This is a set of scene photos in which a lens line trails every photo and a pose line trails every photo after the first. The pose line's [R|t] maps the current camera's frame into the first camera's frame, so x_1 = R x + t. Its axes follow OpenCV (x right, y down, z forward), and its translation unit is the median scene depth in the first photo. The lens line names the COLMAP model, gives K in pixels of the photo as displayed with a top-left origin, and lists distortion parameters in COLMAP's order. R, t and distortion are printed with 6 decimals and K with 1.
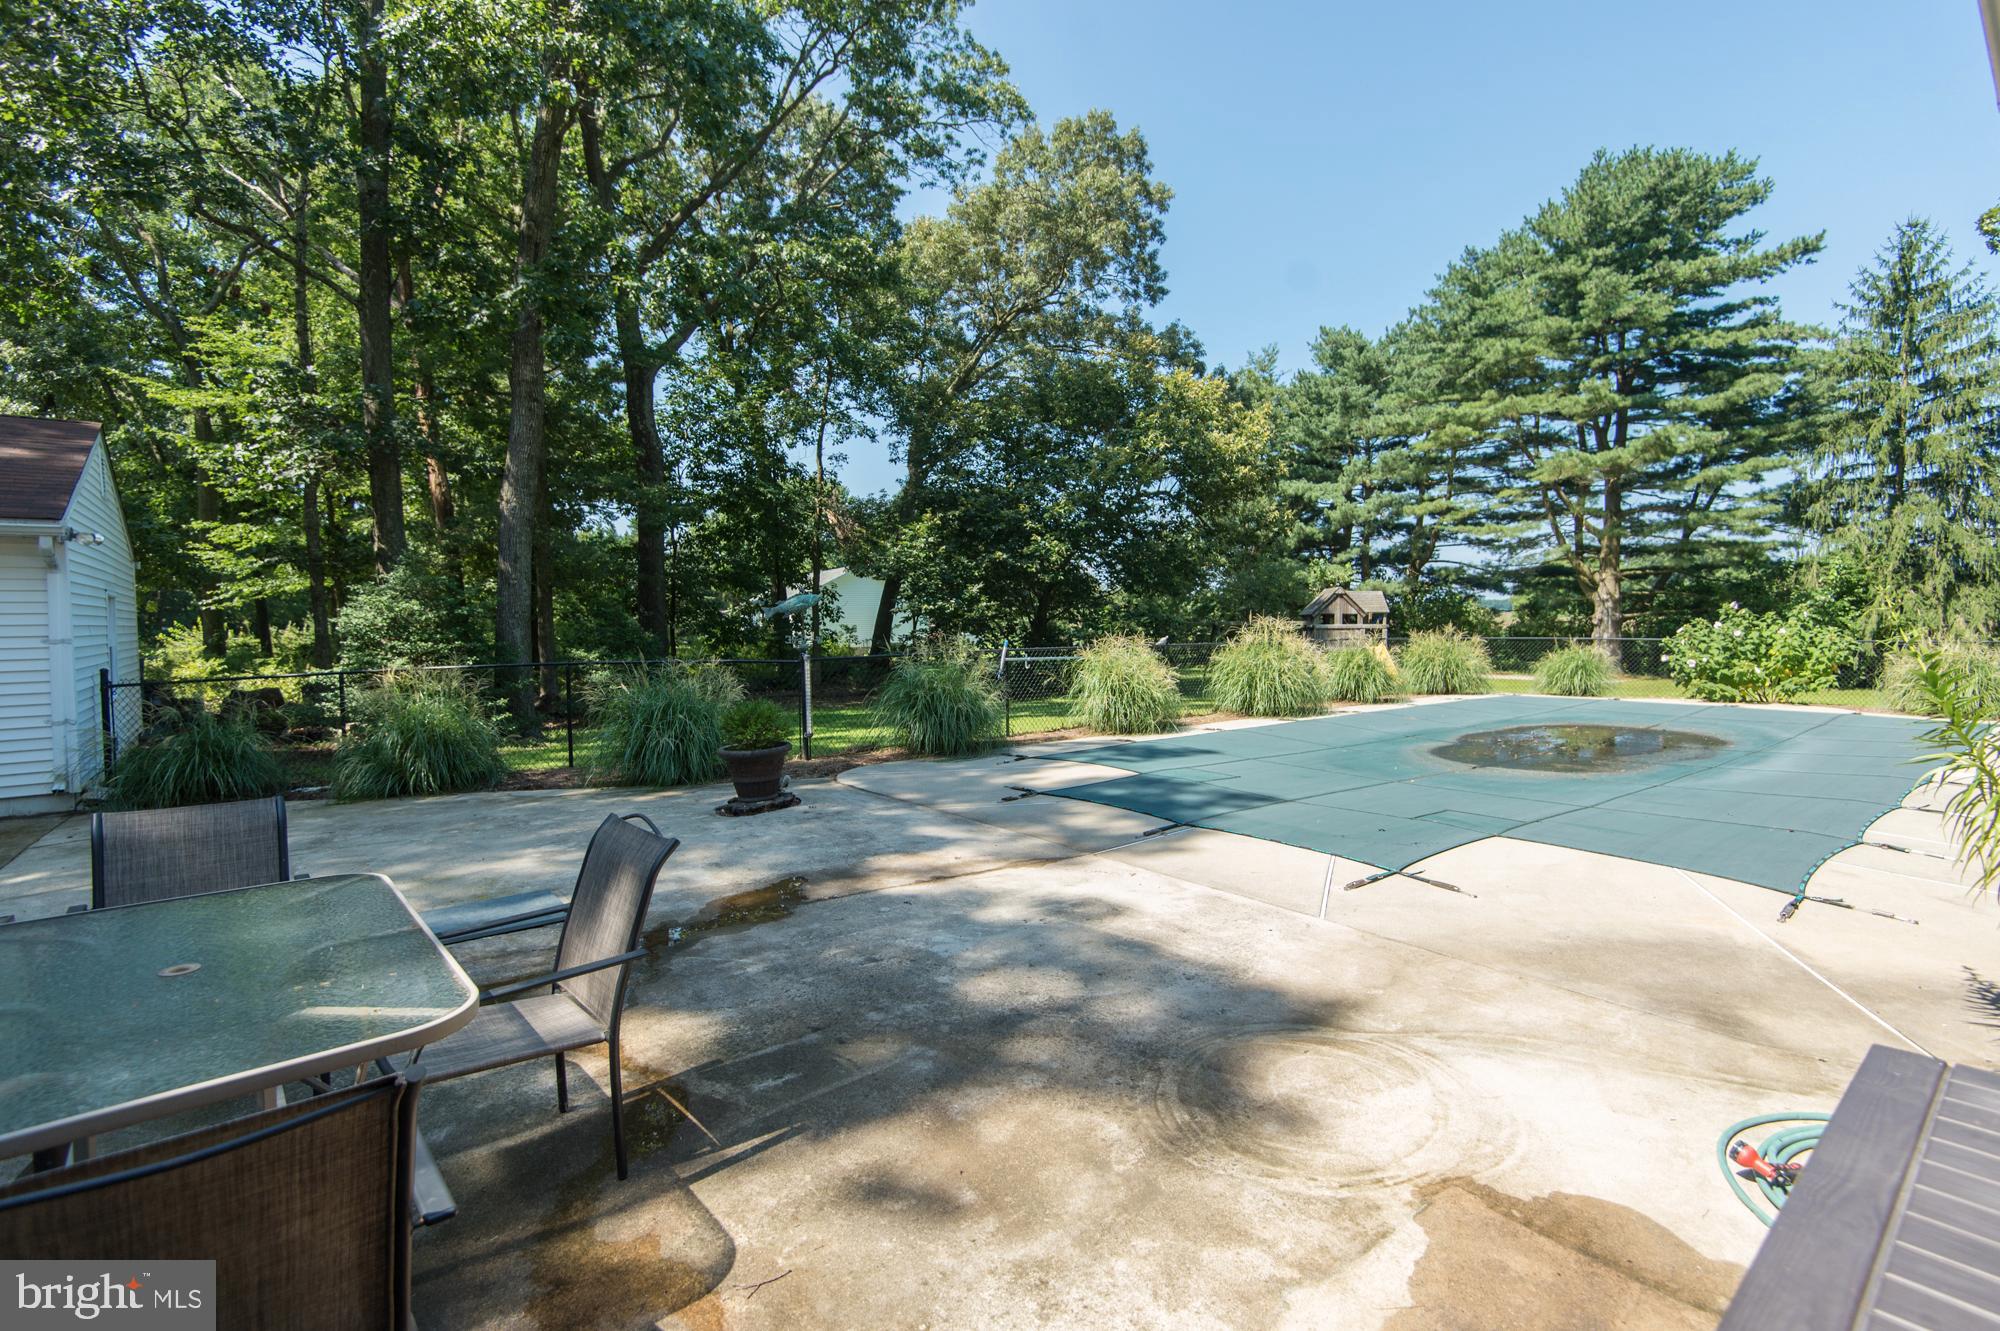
lens RADIAL K [[925.6, 0, 1000.0], [0, 925.6, 665.5], [0, 0, 1]] dist [0.037447, -0.022793]
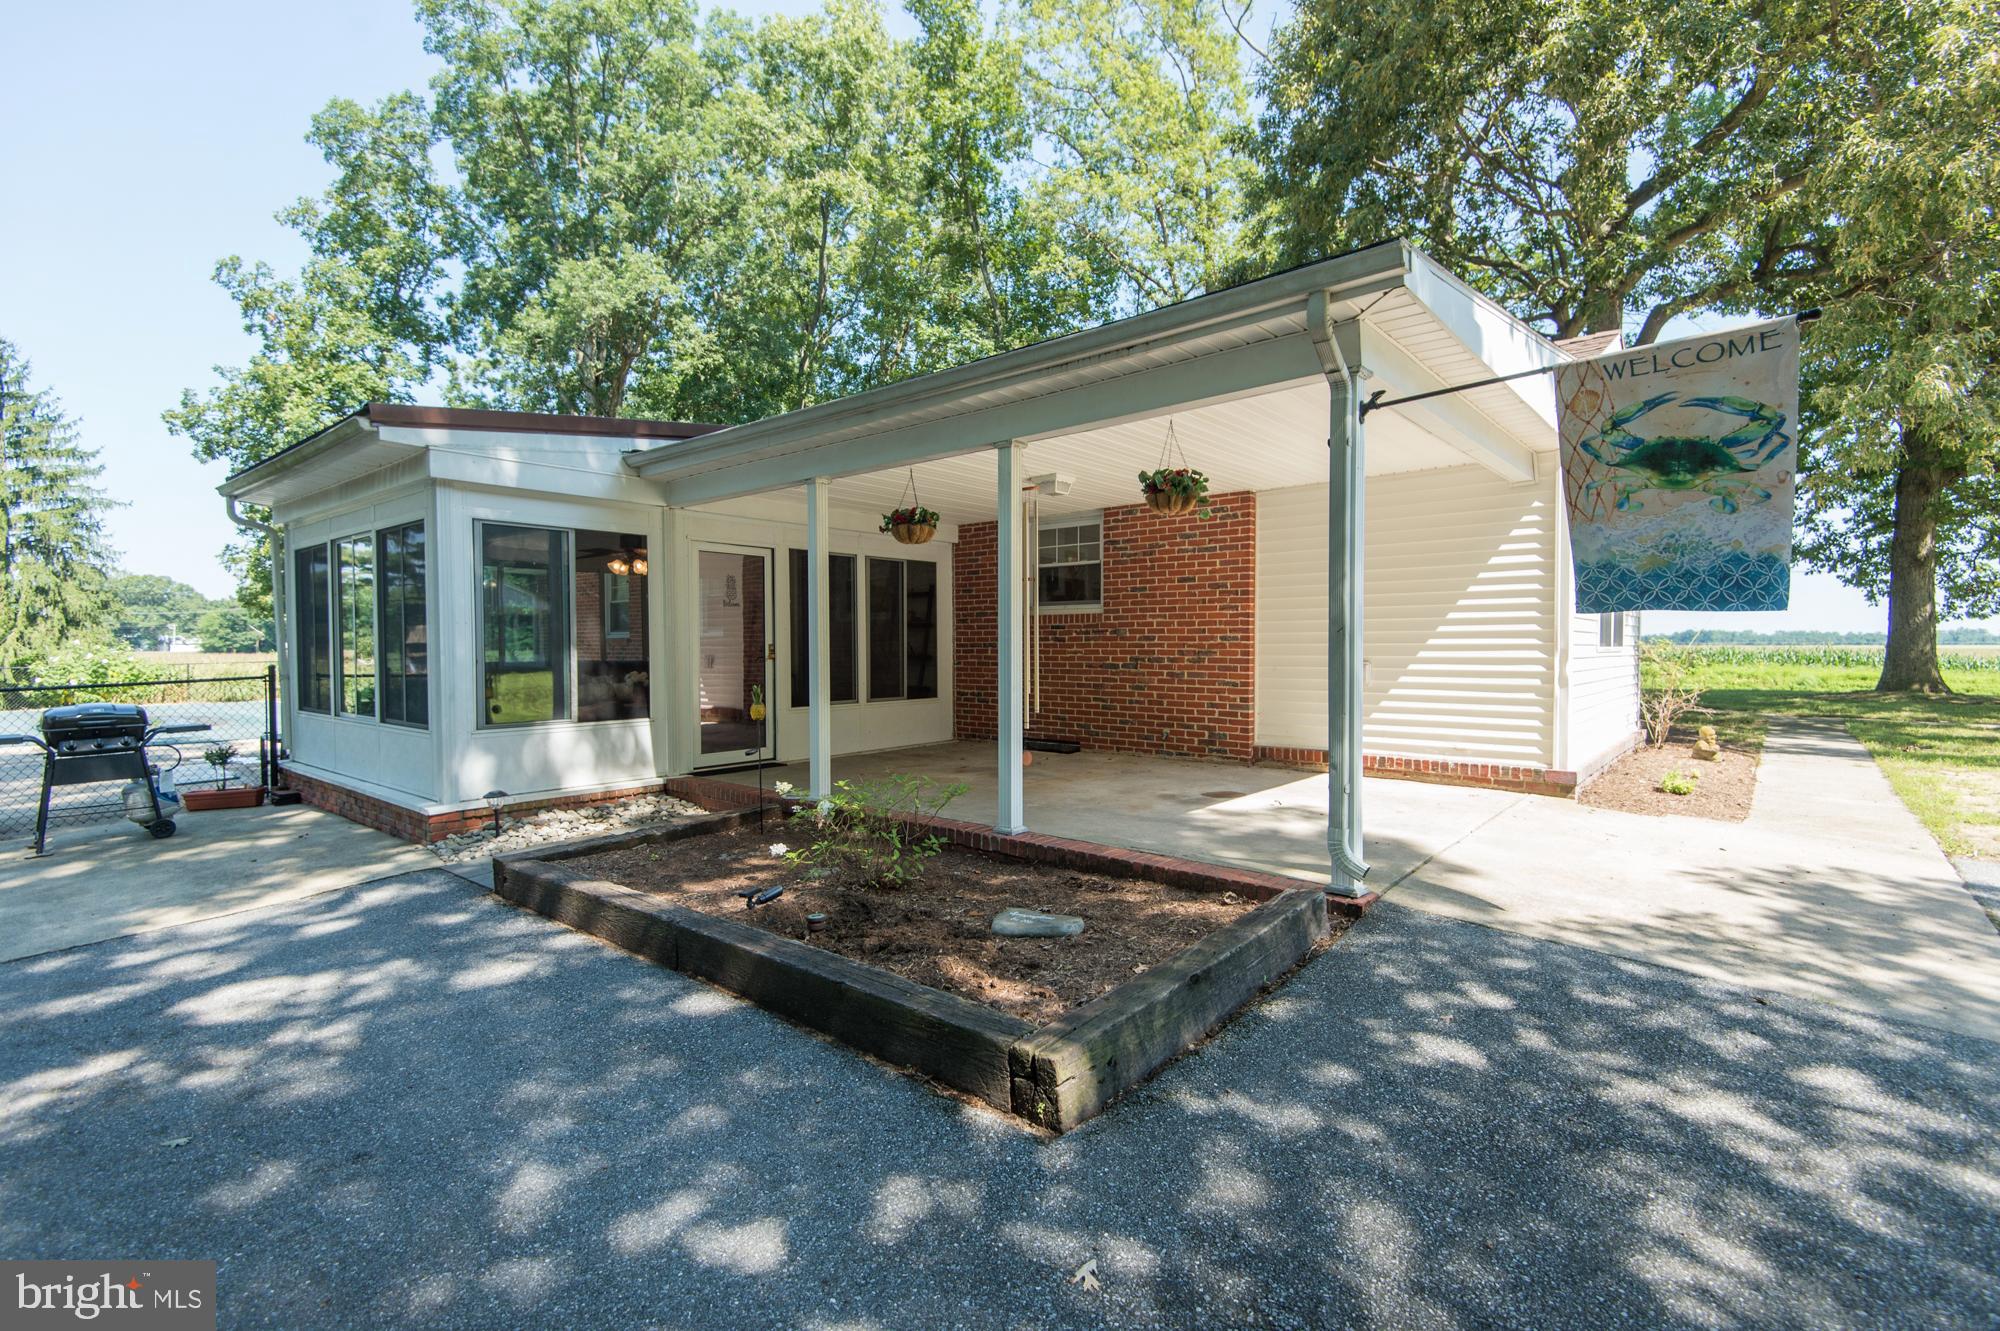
lens RADIAL K [[924.9, 0, 1008.1], [0, 924.9, 662.9], [0, 0, 1]] dist [0.001192, -0.000950]
pose [[-0.188303, -0.015603, 0.981987, -0.457587], [0.058878, 0.997896, 0.027146, 0.006446], [-0.980345, 0.062929, -0.186988, -0.058109]]
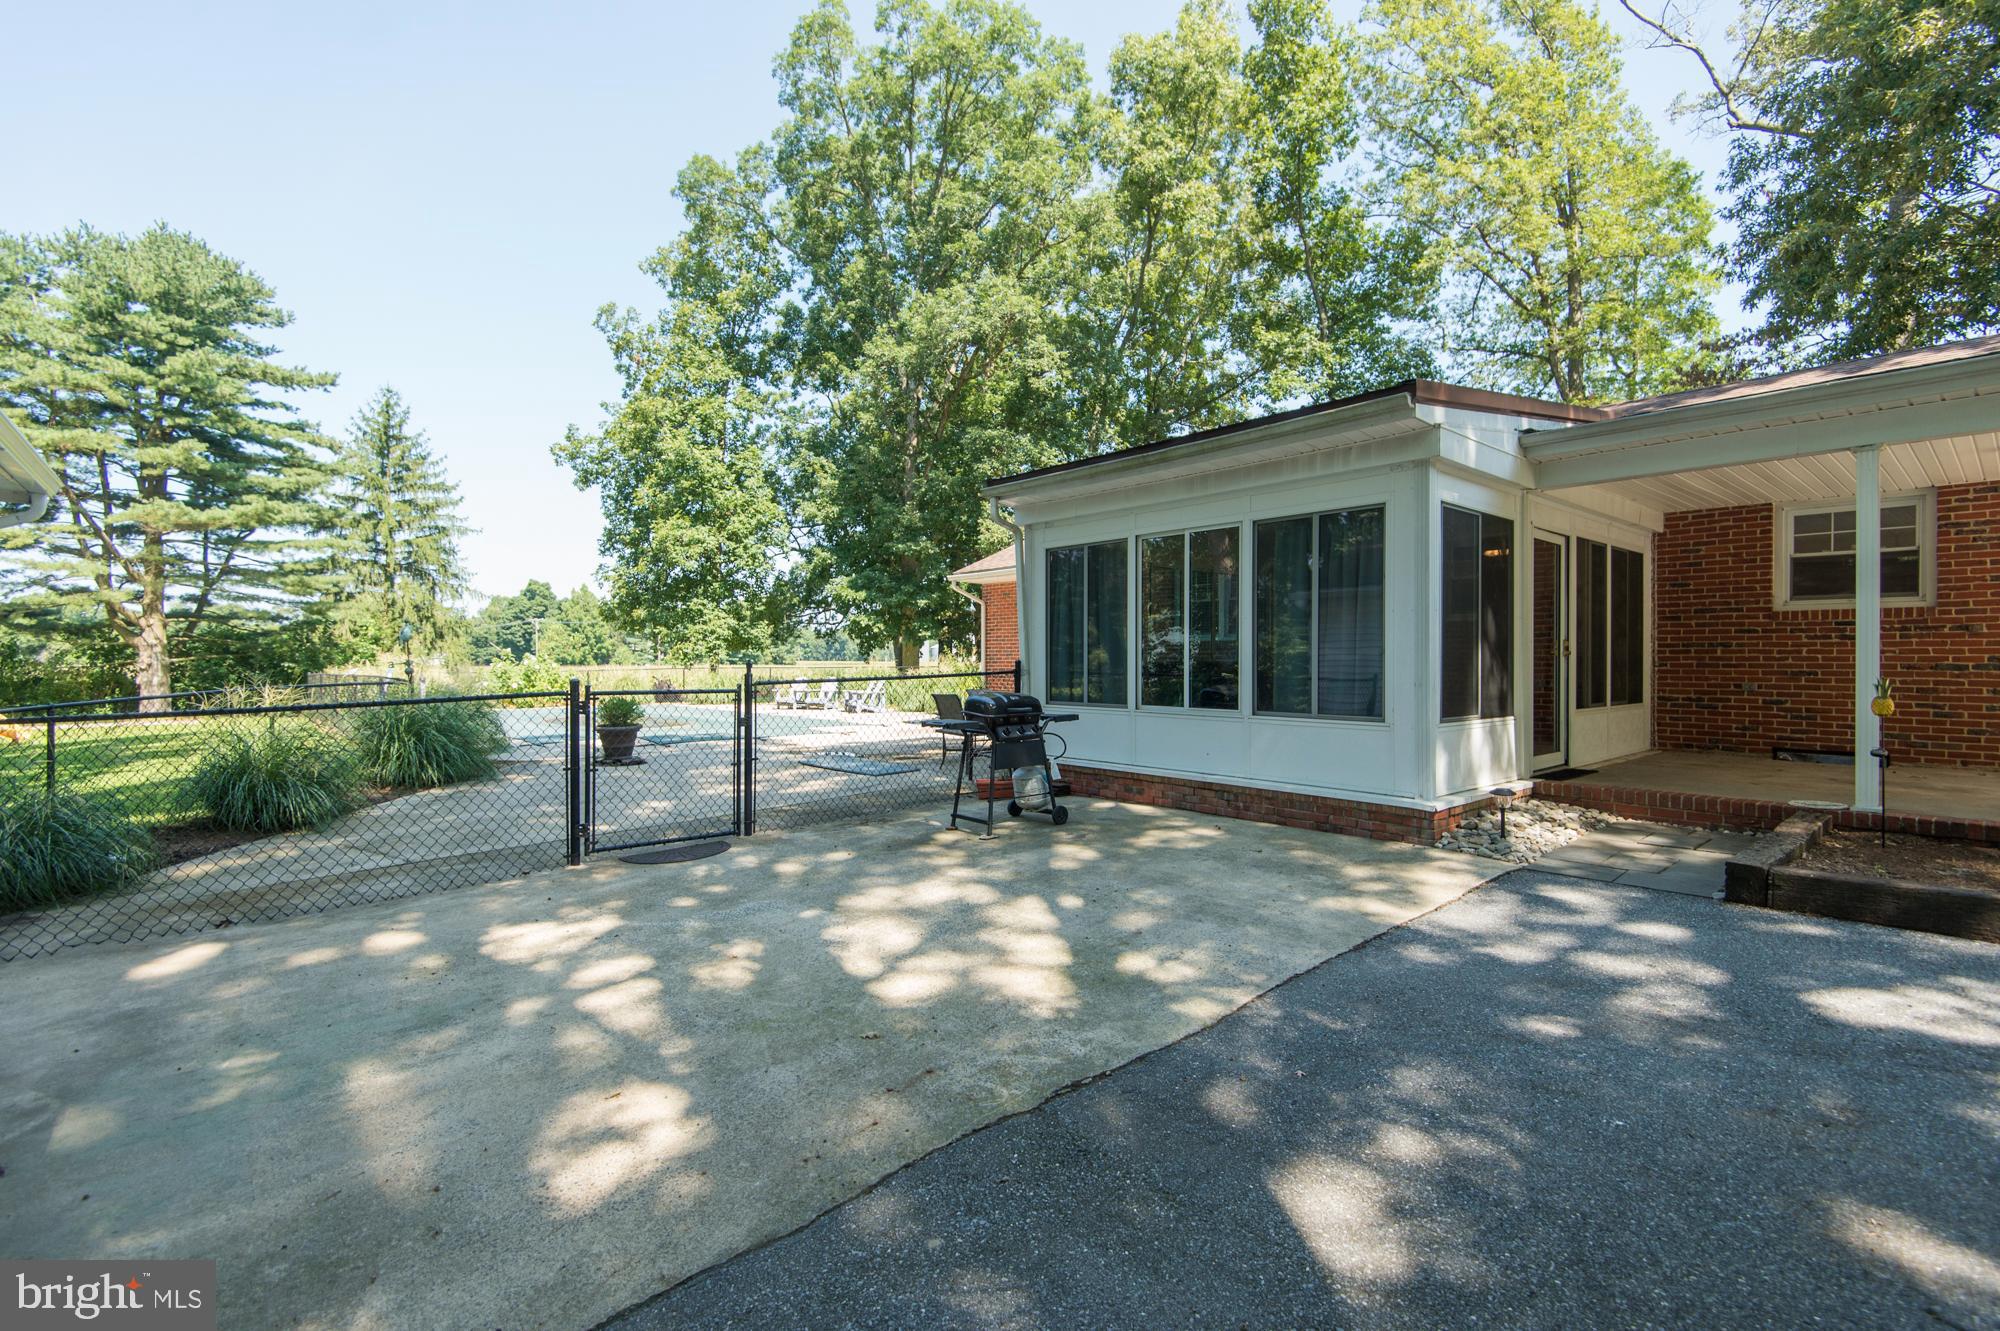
lens RADIAL K [[903.5, 0, 1010.7], [0, 903.5, 664.1], [0, 0, 1]] dist [0.024511, -0.008347]
pose [[-0.039287, 0.000852, 0.999228, -0.423247], [0.055728, 0.998445, 0.001340, 0.002379], [-0.997673, 0.055737, -0.039273, 0.111873]]
